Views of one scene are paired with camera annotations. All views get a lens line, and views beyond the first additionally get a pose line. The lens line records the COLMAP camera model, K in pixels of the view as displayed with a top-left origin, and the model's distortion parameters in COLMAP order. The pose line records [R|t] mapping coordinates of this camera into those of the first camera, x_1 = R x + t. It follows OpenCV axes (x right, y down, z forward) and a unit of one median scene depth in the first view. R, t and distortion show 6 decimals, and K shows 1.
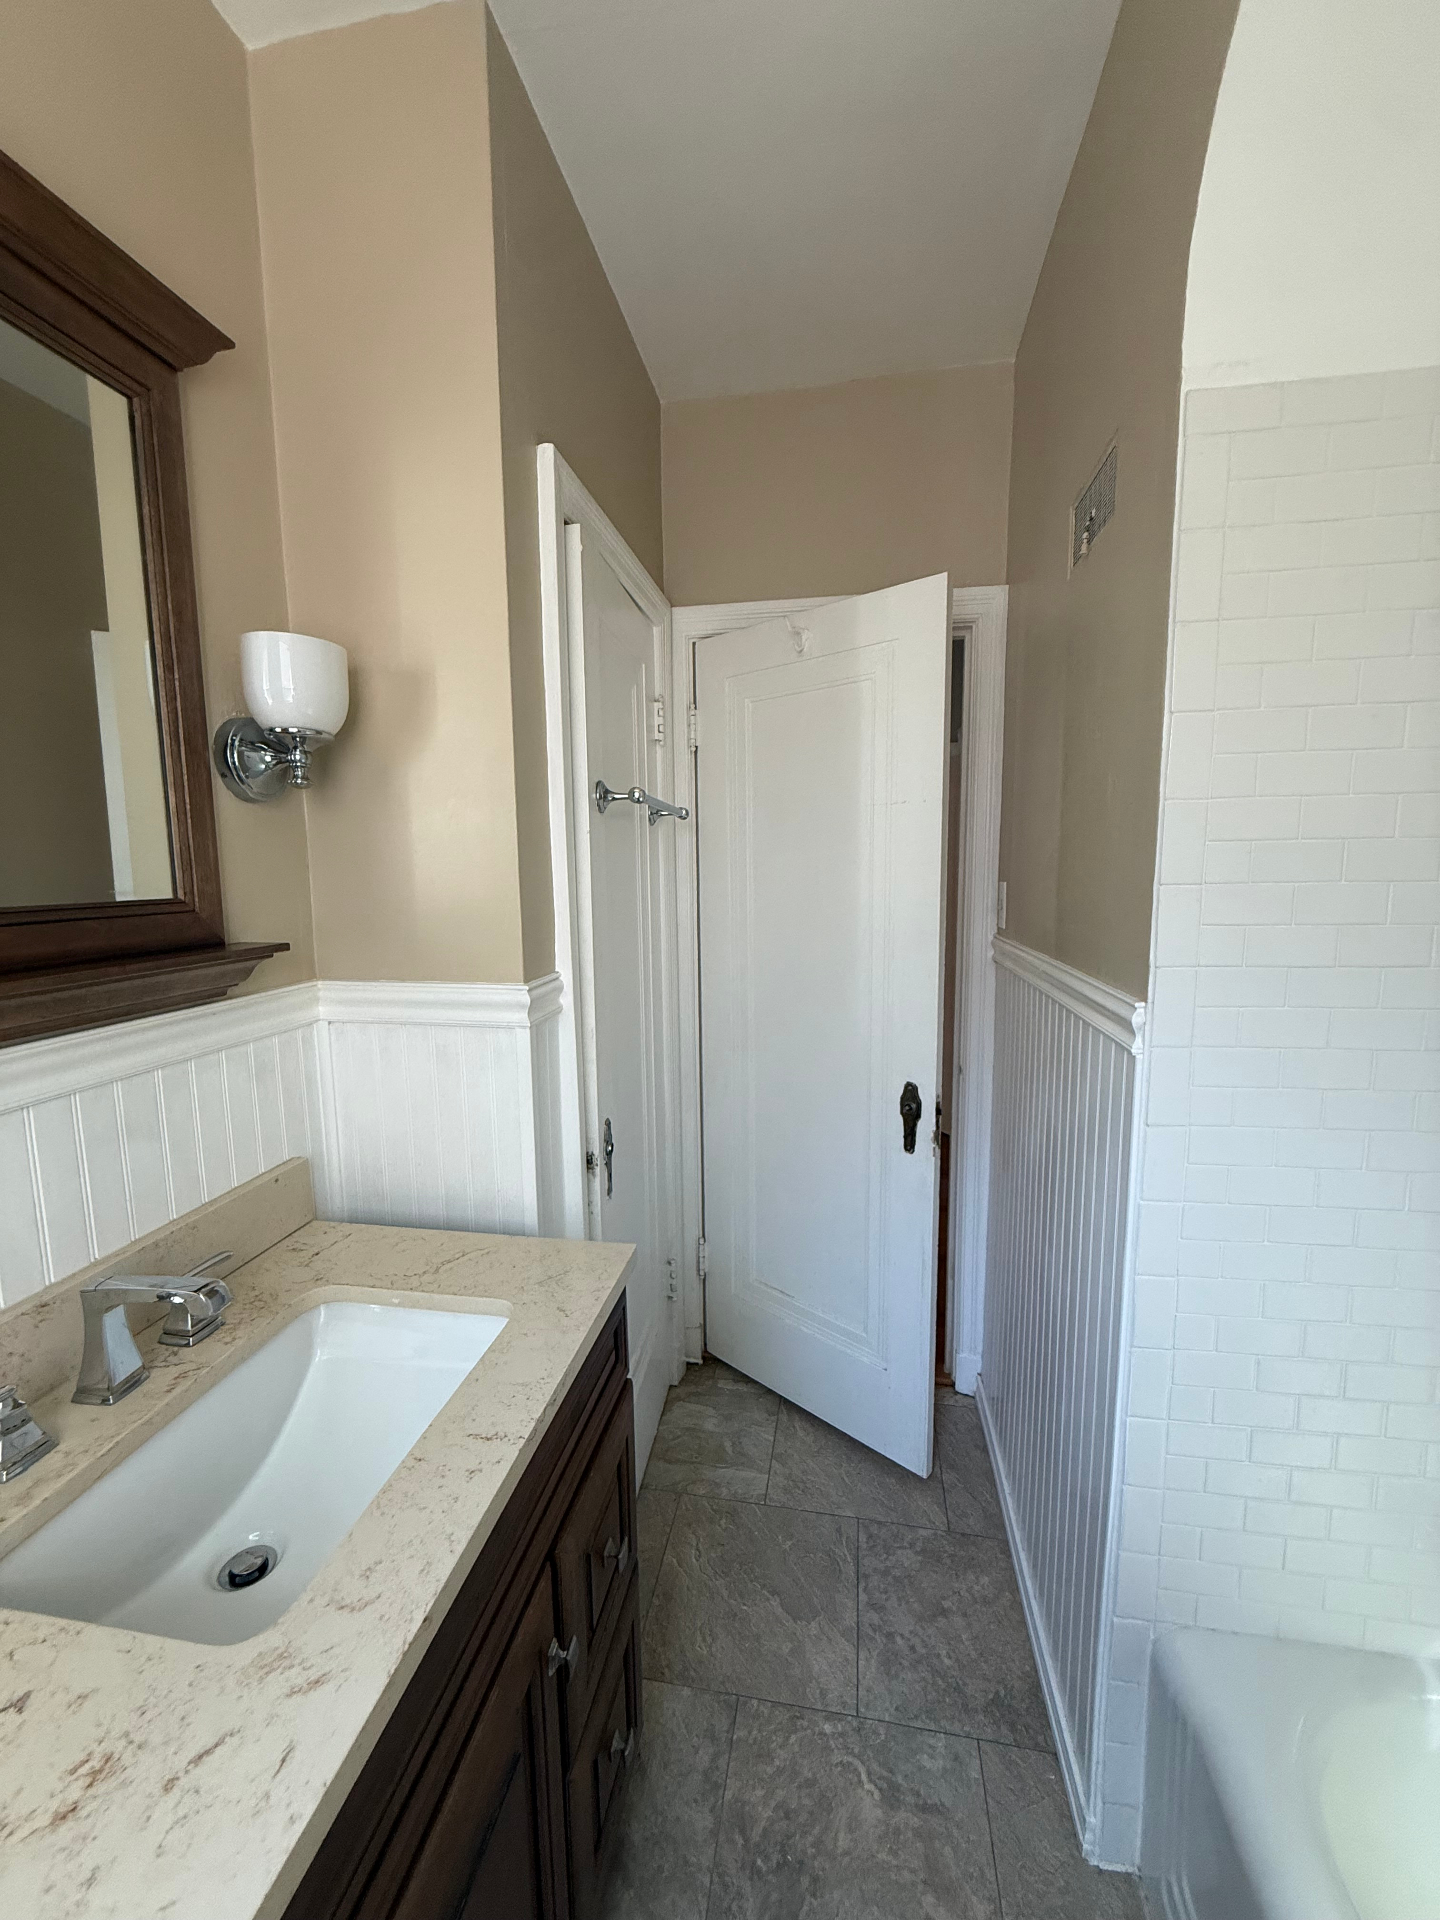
lens RADIAL K [[767.5, 0, 722.6], [0, 767.5, 958.6], [0, 0, 1]] dist [-0.003586, 0.000612]
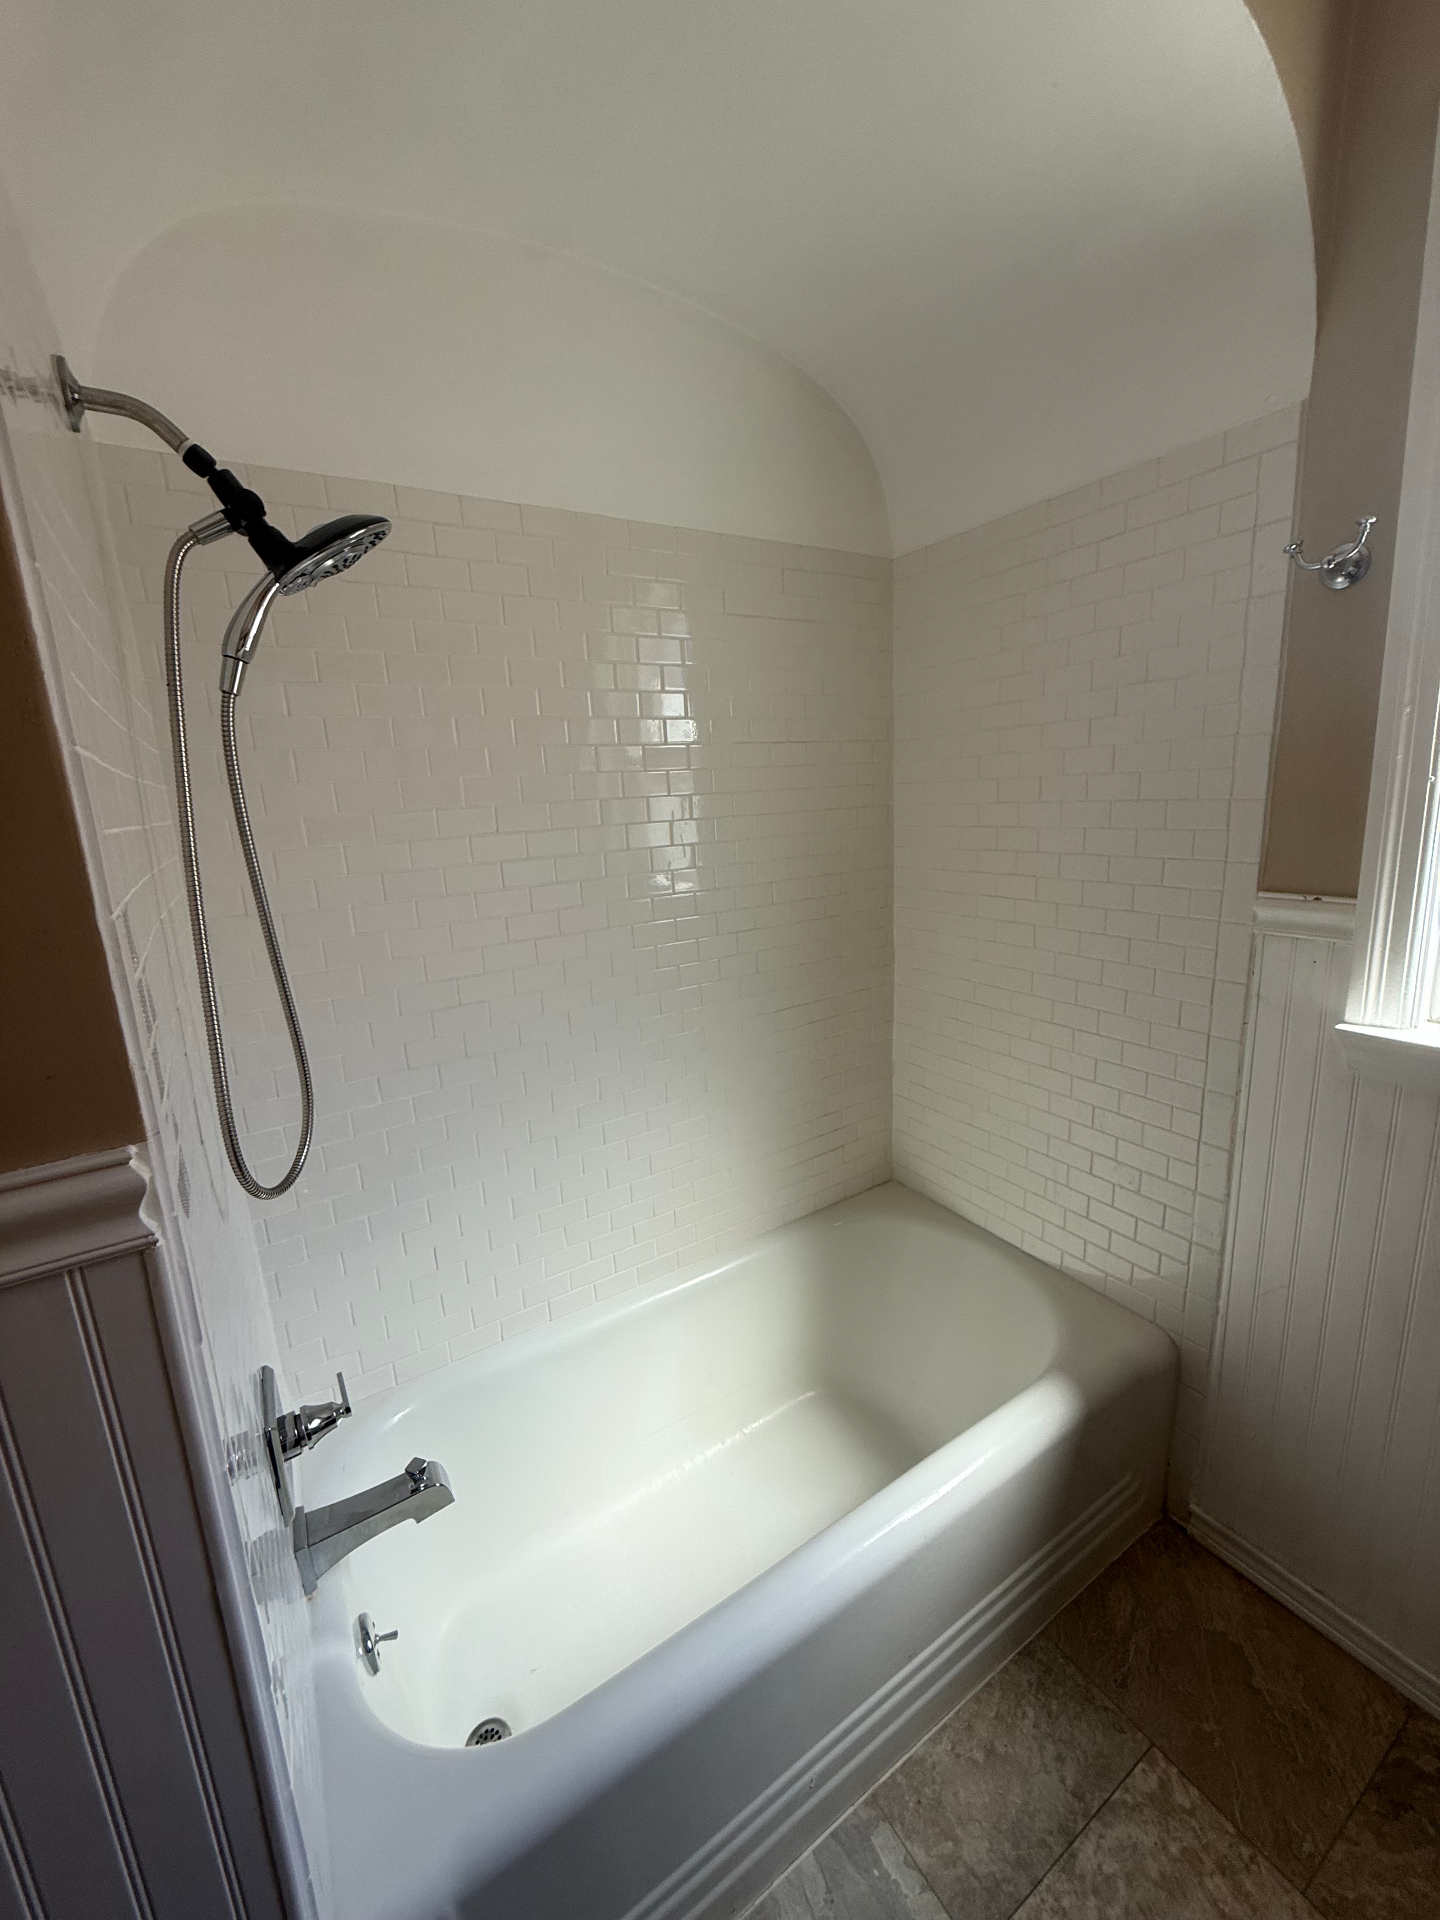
lens RADIAL K [[767.5, 0, 724.1], [0, 767.5, 958.0], [0, 0, 1]] dist [-0.003586, 0.000612]
pose [[-0.677063, -0.110319, 0.727609, -0.009257], [0.145867, 0.948967, 0.279615, -0.187310], [-0.721324, 0.295451, -0.626419, 1.471209]]
